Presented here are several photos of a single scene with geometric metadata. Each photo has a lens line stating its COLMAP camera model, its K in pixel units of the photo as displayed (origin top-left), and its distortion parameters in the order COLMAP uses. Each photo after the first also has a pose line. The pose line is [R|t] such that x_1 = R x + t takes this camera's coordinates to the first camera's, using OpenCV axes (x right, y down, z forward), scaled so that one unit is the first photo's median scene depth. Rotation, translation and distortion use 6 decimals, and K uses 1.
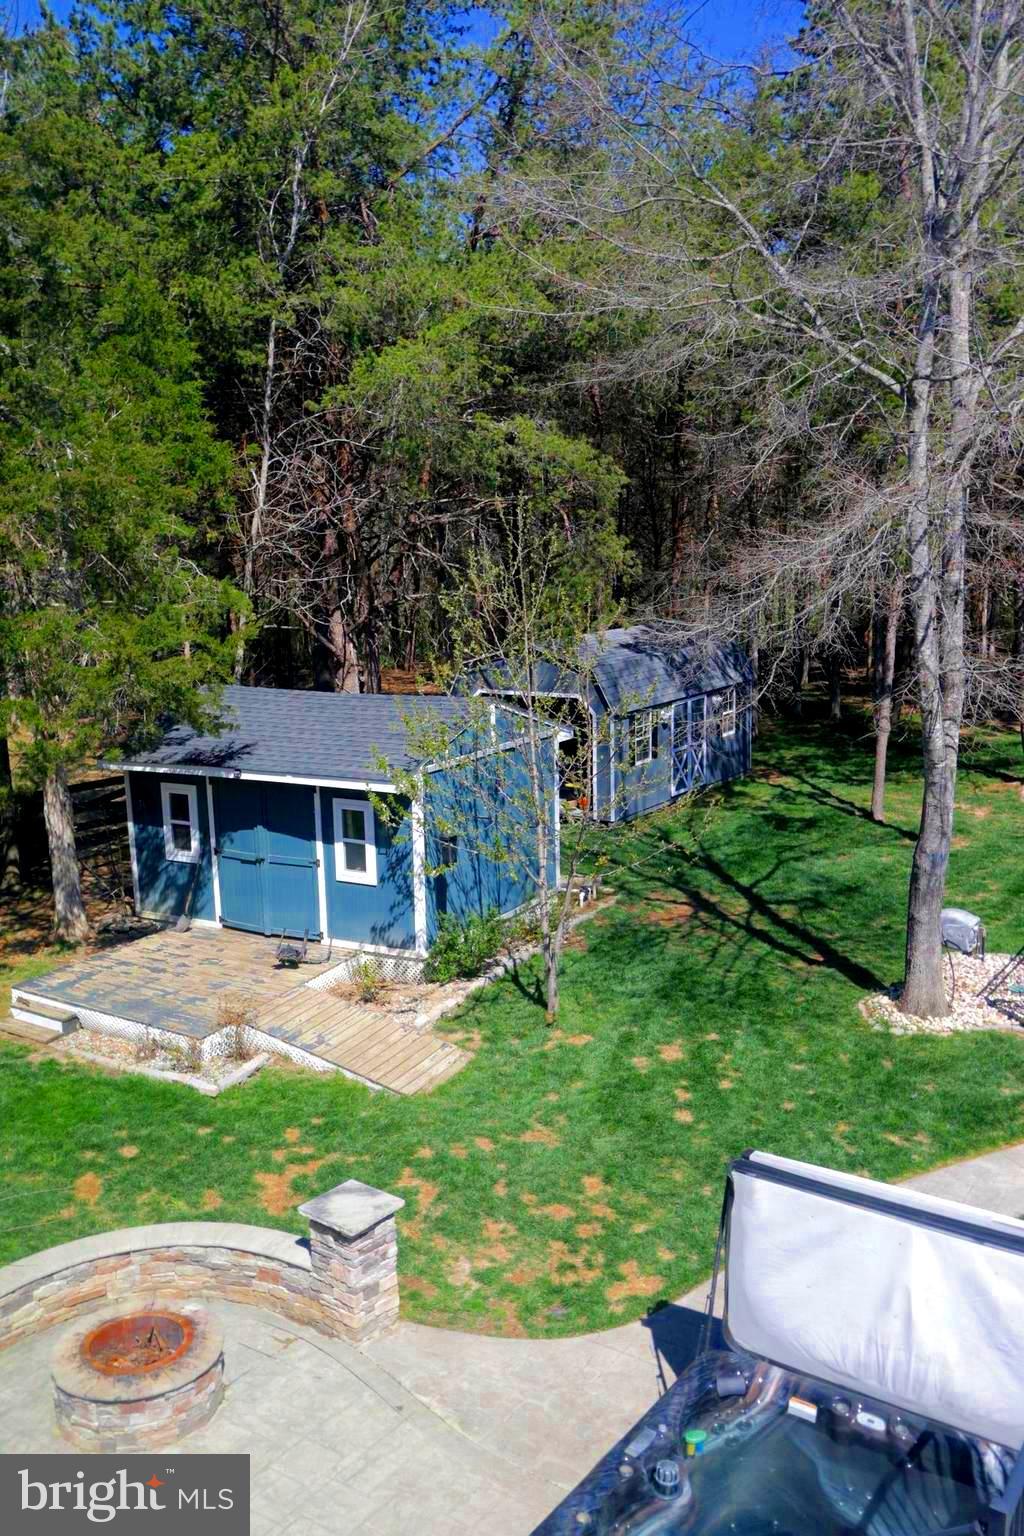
lens RADIAL K [[1409.8, 0, 504.6], [0, 1409.8, 768.8], [0, 0, 1]] dist [-0.017634, 0.078571]
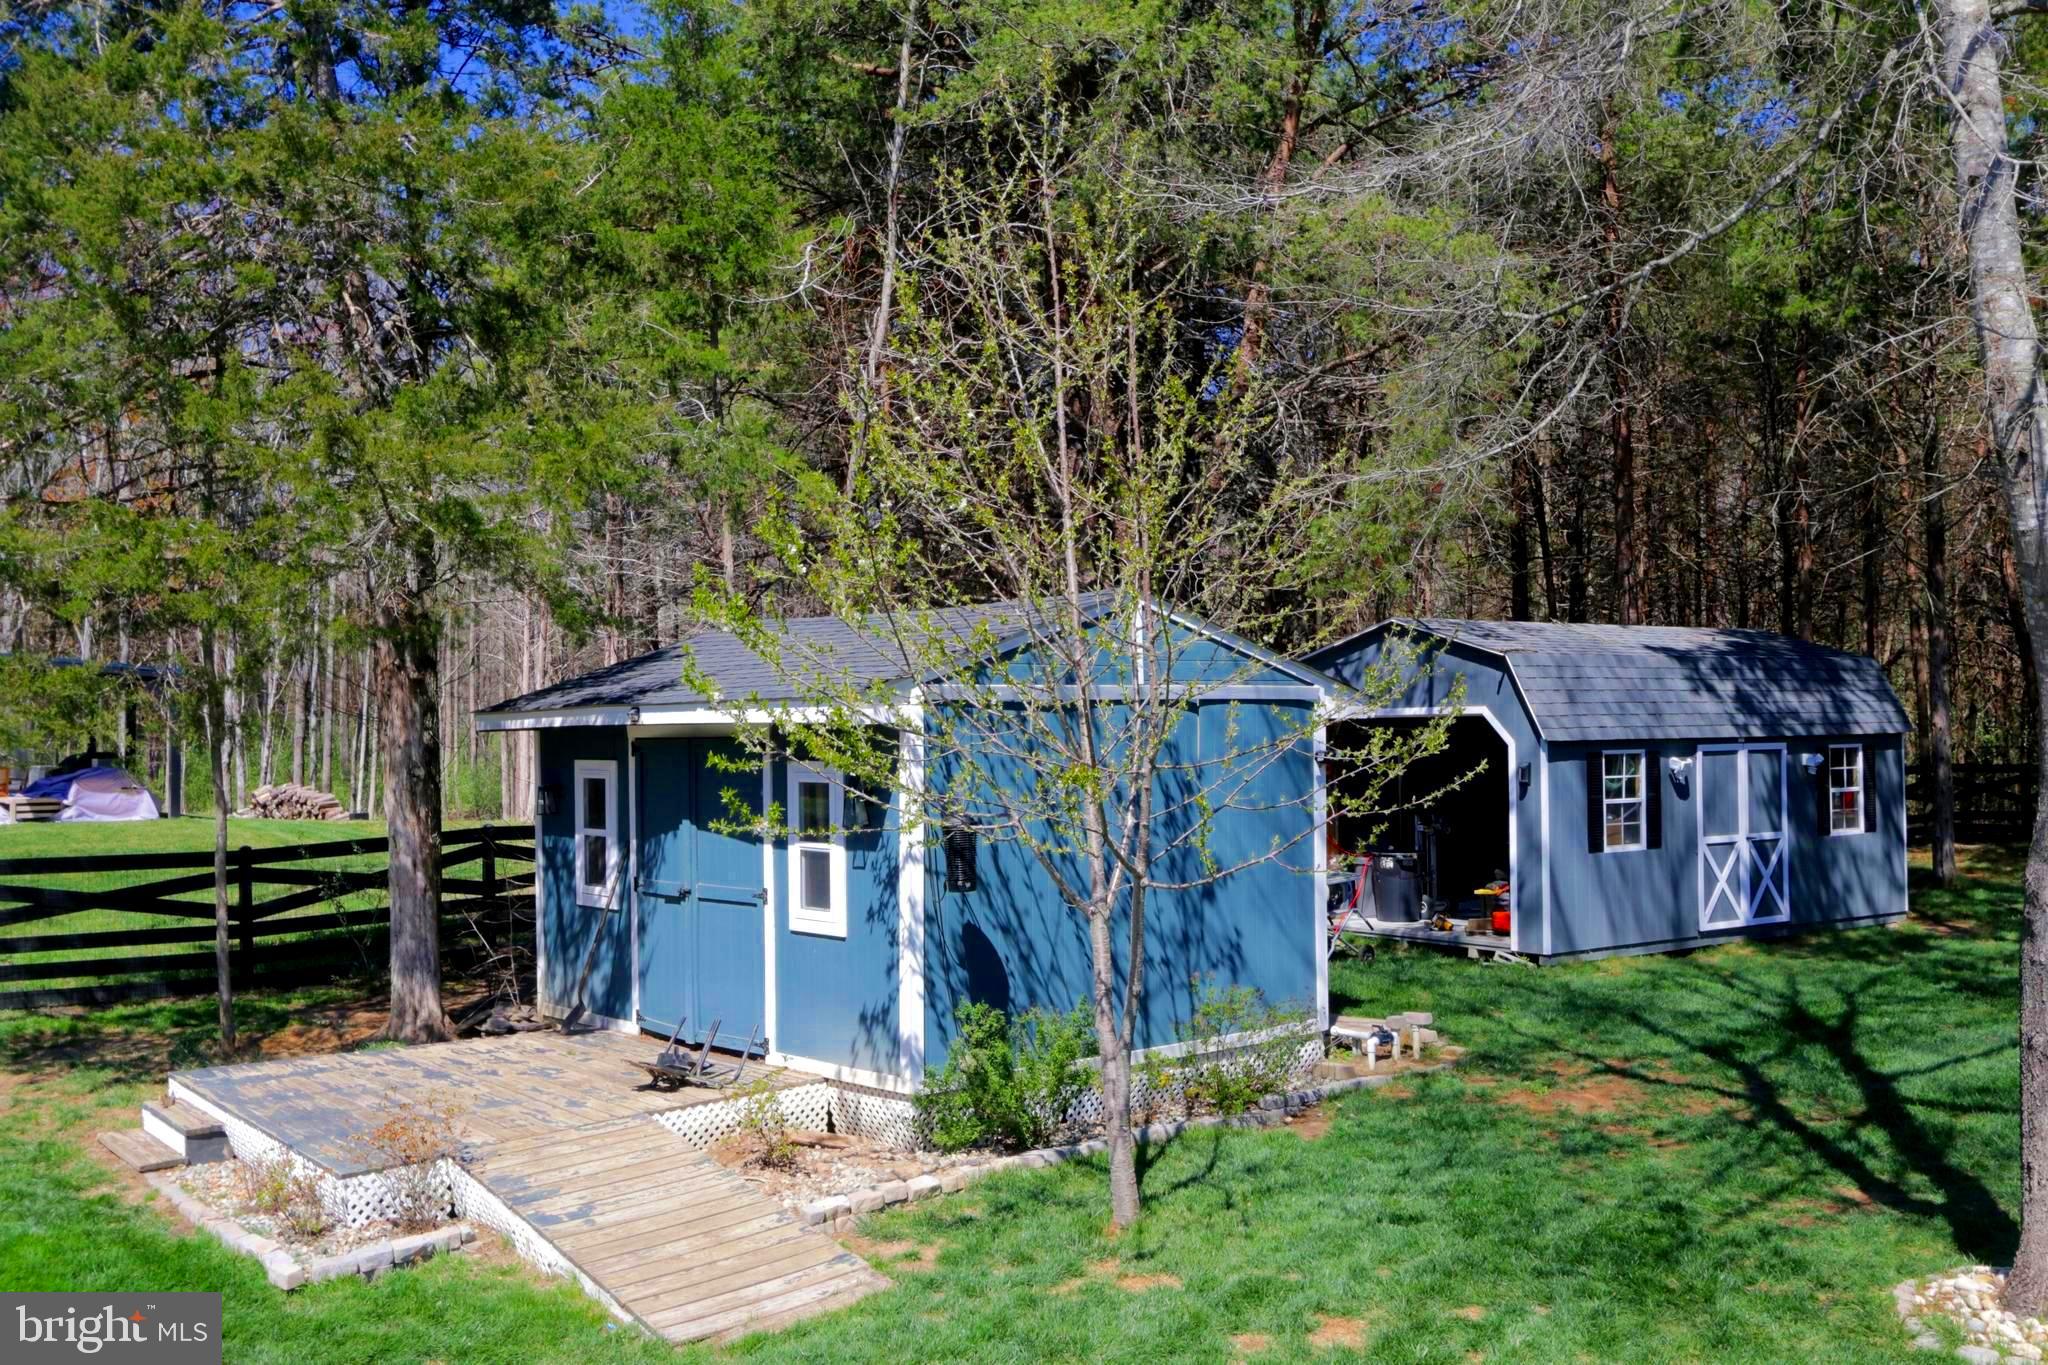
lens RADIAL K [[1950.8, 0, 1024.0], [0, 1950.8, 682.5], [0, 0, 1]] dist [0.004449, 0.004588]
pose [[0.938578, 0.005911, -0.345015, 0.195583], [-0.071631, 0.981411, -0.178050, 0.109611], [0.337549, 0.191828, 0.921554, 0.371453]]
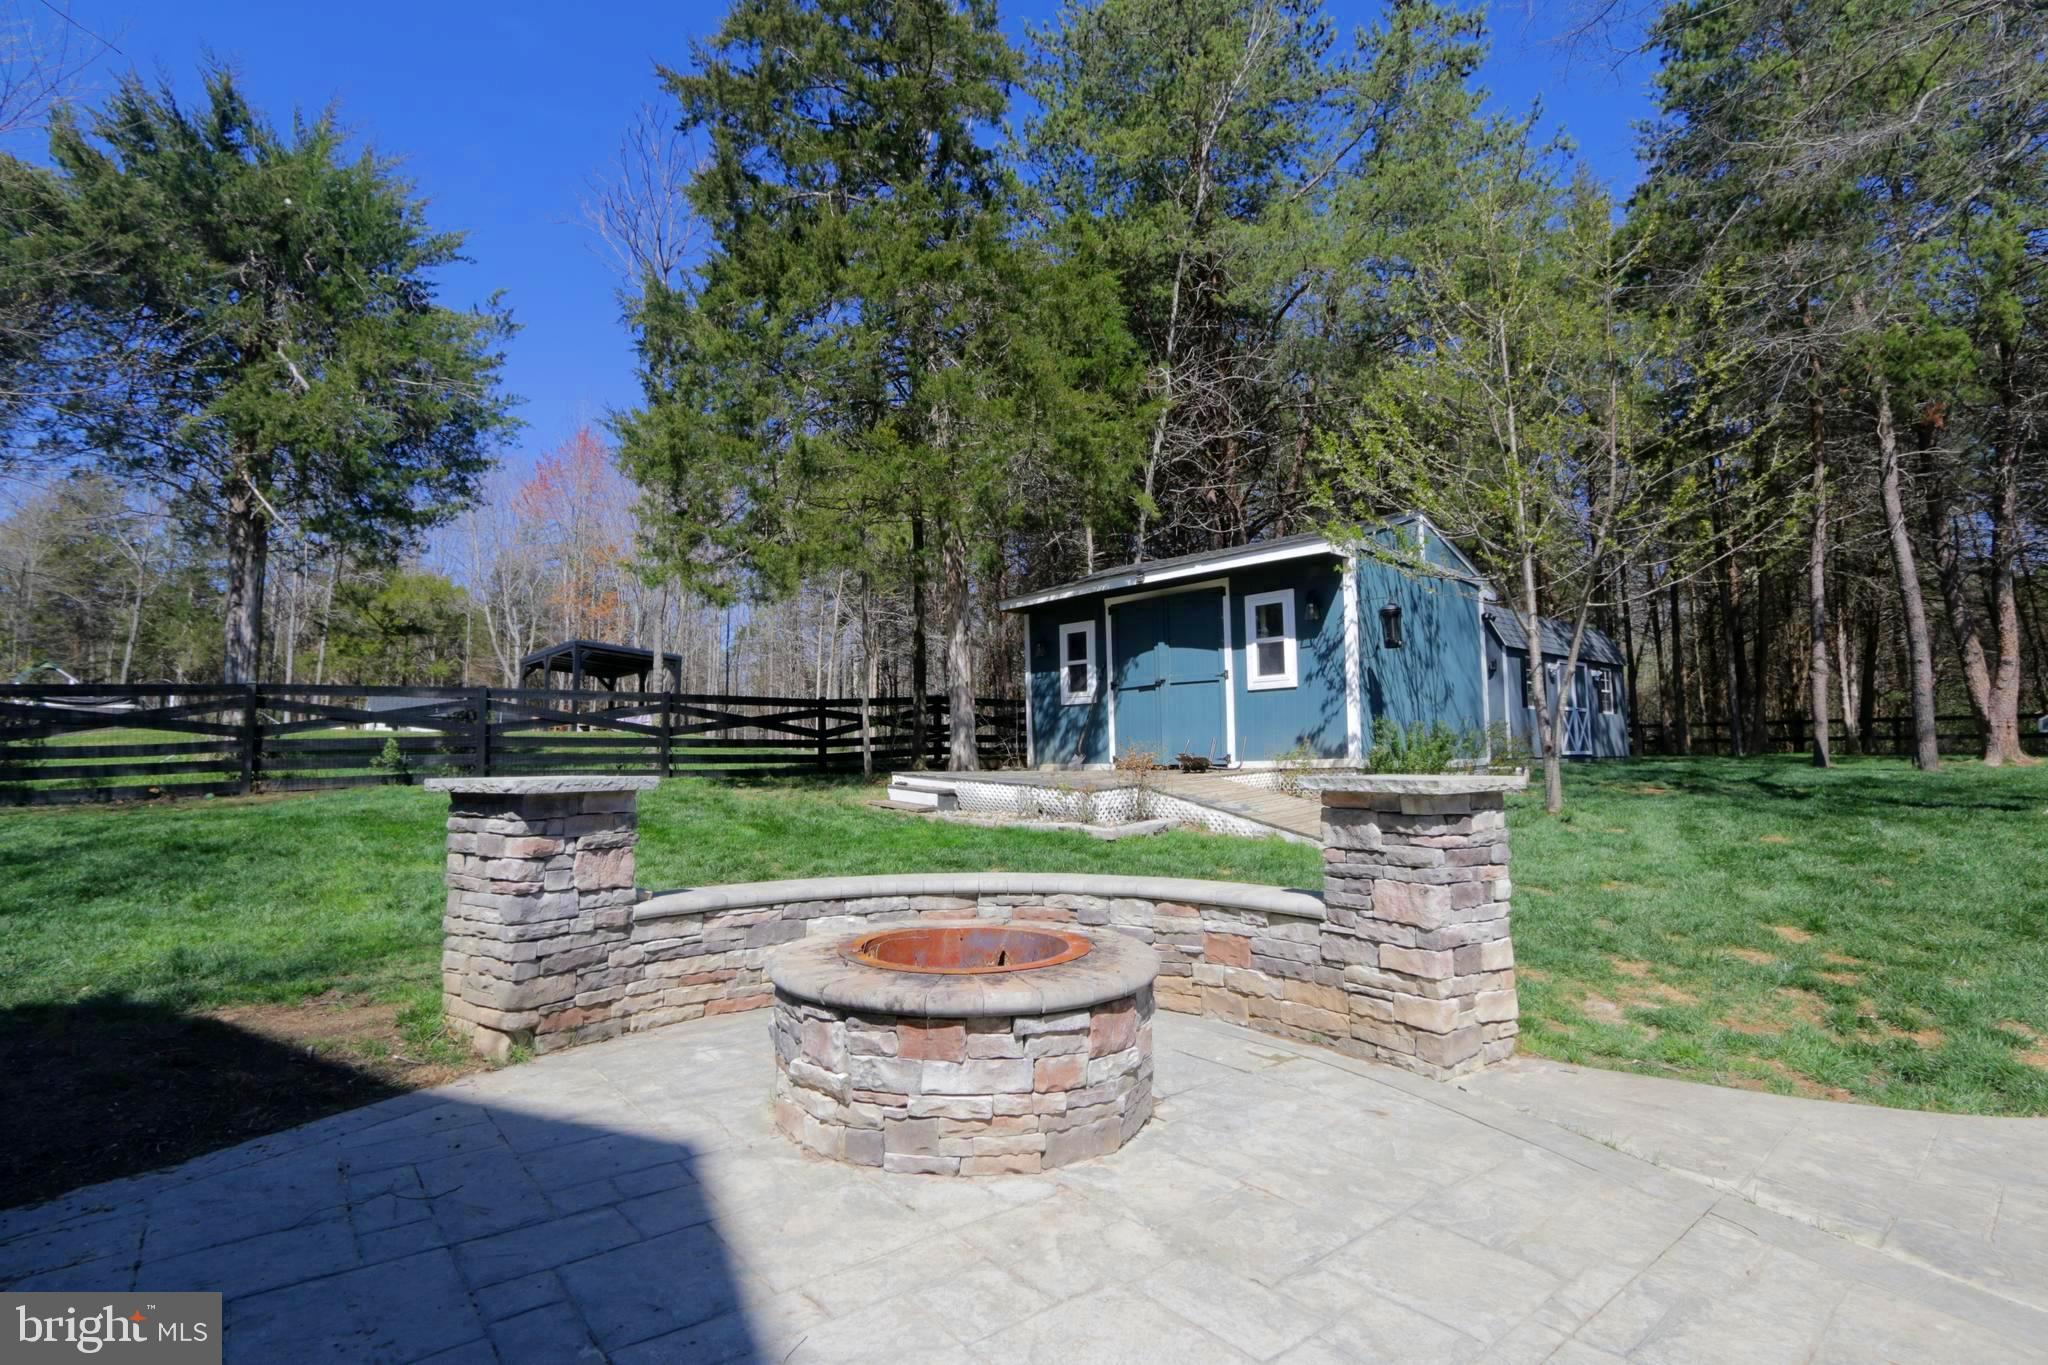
lens RADIAL K [[945.6, 0, 1015.4], [0, 945.6, 672.1], [0, 0, 1]] dist [-0.013643, 0.000946]
pose [[0.959589, -0.012289, -0.281138, -0.091654], [-0.062173, 0.965100, -0.254394, 0.227200], [0.274453, 0.261592, 0.925335, 0.403615]]
